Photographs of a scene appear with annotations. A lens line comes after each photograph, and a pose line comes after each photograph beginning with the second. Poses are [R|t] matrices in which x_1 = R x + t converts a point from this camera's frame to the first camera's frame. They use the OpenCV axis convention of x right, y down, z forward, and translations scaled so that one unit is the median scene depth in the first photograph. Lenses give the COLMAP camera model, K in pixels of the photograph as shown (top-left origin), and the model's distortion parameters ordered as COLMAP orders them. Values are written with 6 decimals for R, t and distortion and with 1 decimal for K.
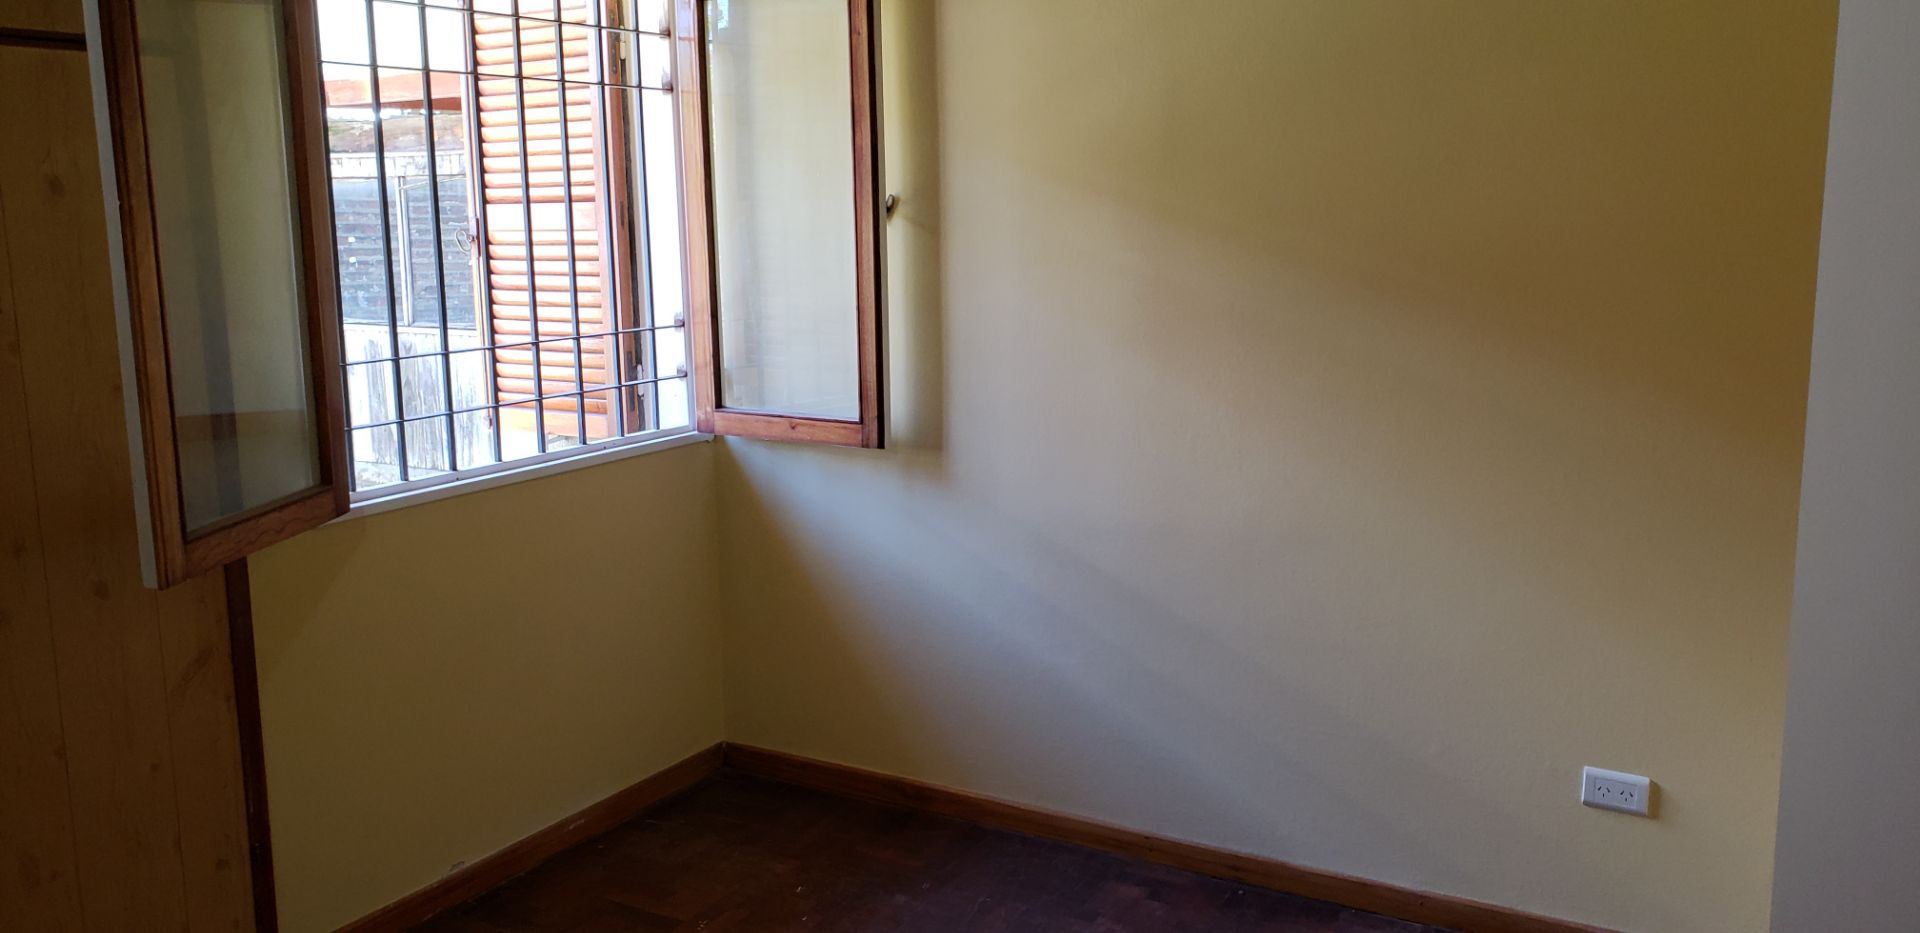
lens RADIAL K [[1524.1, 0, 960.0], [0, 1524.1, 466.5], [0, 0, 1]] dist [-0.007468, -0.003044]
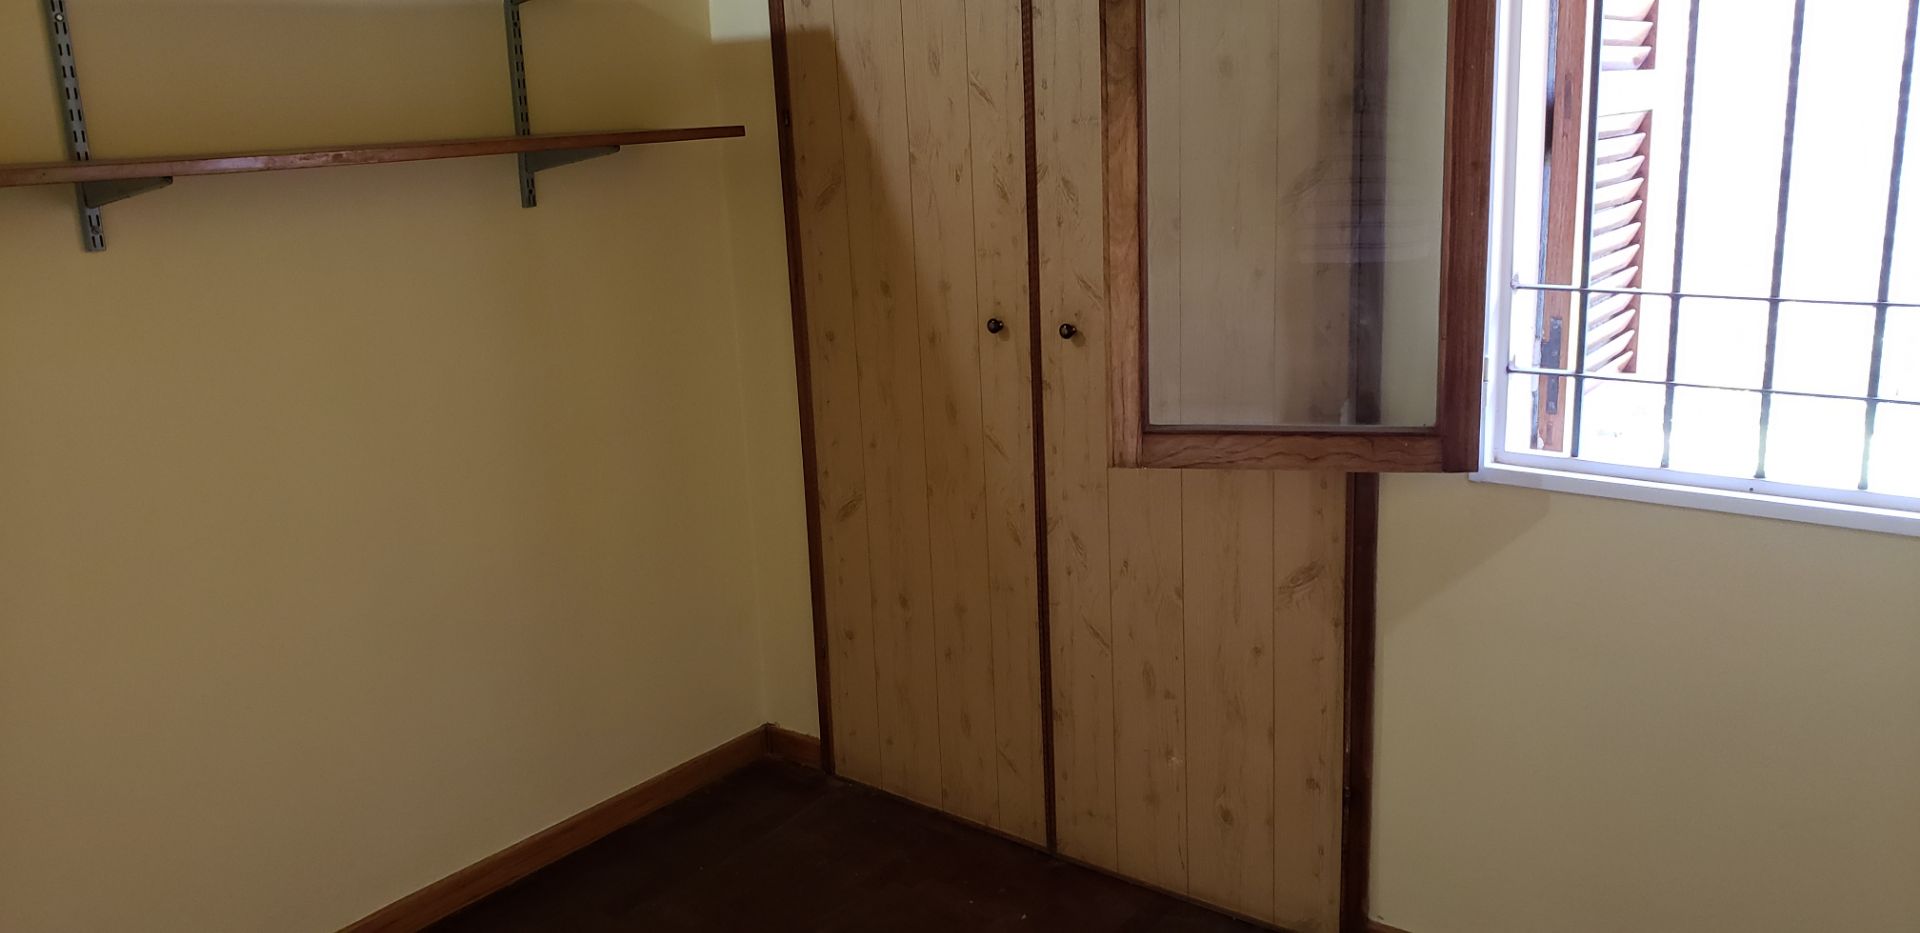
lens RADIAL K [[1524.1, 0, 960.0], [0, 1524.1, 466.5], [0, 0, 1]] dist [-0.007468, -0.003044]
pose [[-0.241245, 0.258560, -0.935386, 0.422278], [-0.093132, 0.953238, 0.287514, -0.187277], [0.965985, 0.156476, -0.205883, 0.990439]]
